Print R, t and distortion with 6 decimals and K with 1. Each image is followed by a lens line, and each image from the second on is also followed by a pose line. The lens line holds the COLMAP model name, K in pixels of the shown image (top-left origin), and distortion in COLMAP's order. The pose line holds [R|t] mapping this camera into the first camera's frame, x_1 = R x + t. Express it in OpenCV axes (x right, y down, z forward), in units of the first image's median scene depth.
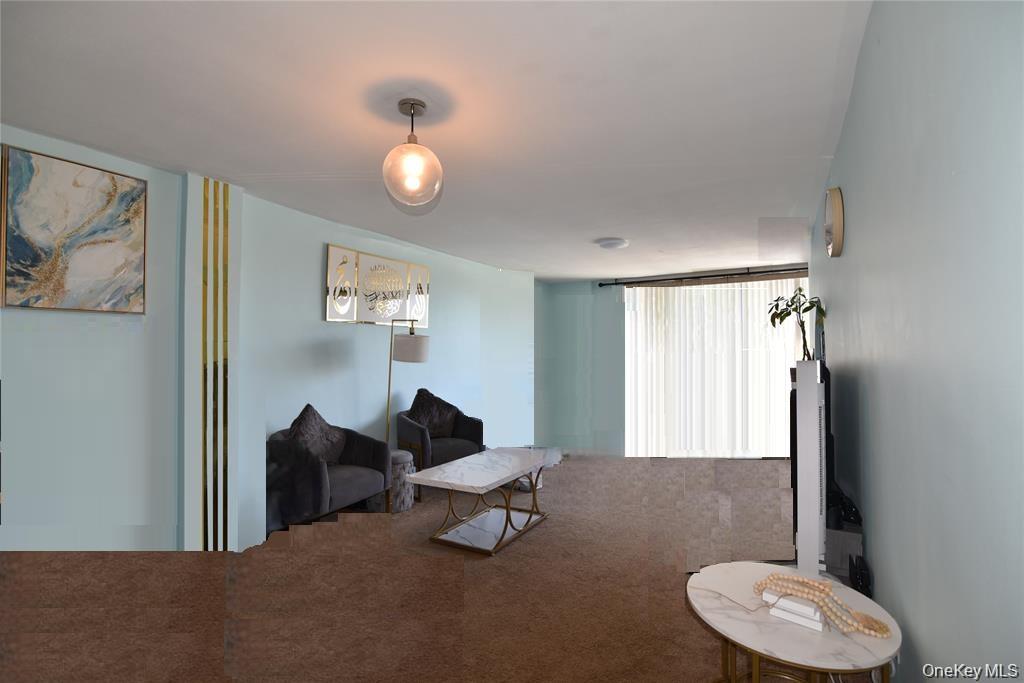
lens RADIAL K [[461.0, 0, 515.1], [0, 461.0, 353.2], [0, 0, 1]] dist [0.049279, 0.000171]
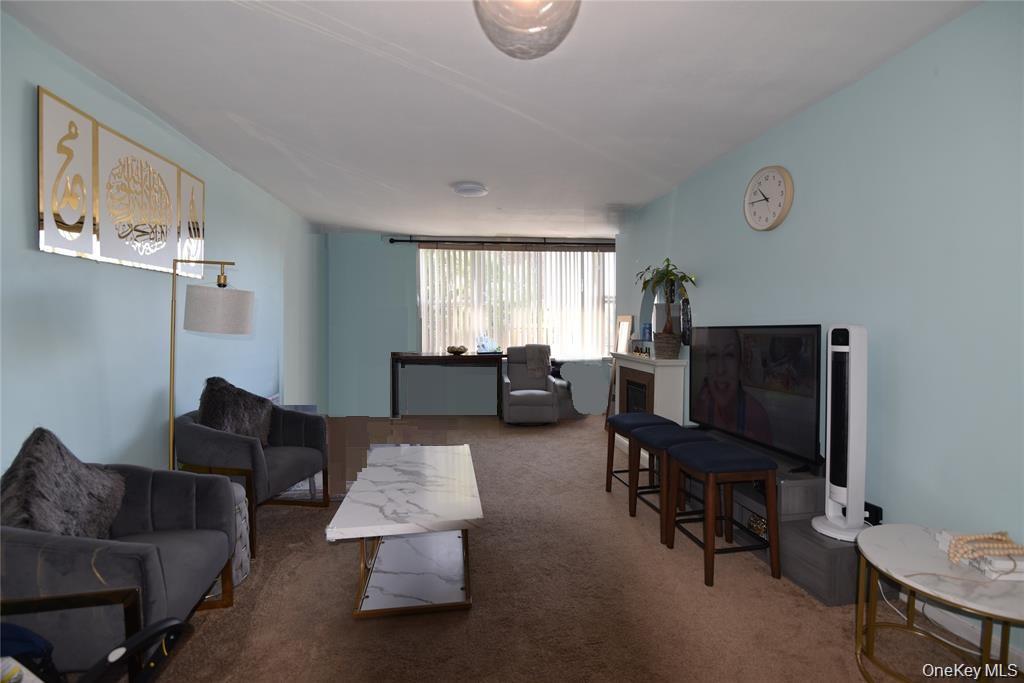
lens RADIAL K [[471.1, 0, 512.0], [0, 471.1, 341.5], [0, 0, 1]] dist [0.000721, -0.000078]
pose [[0.796928, -0.026838, 0.603478, -0.266915], [0.001715, 0.999109, 0.042169, 0.003873], [-0.604072, -0.032571, 0.796264, 0.267666]]
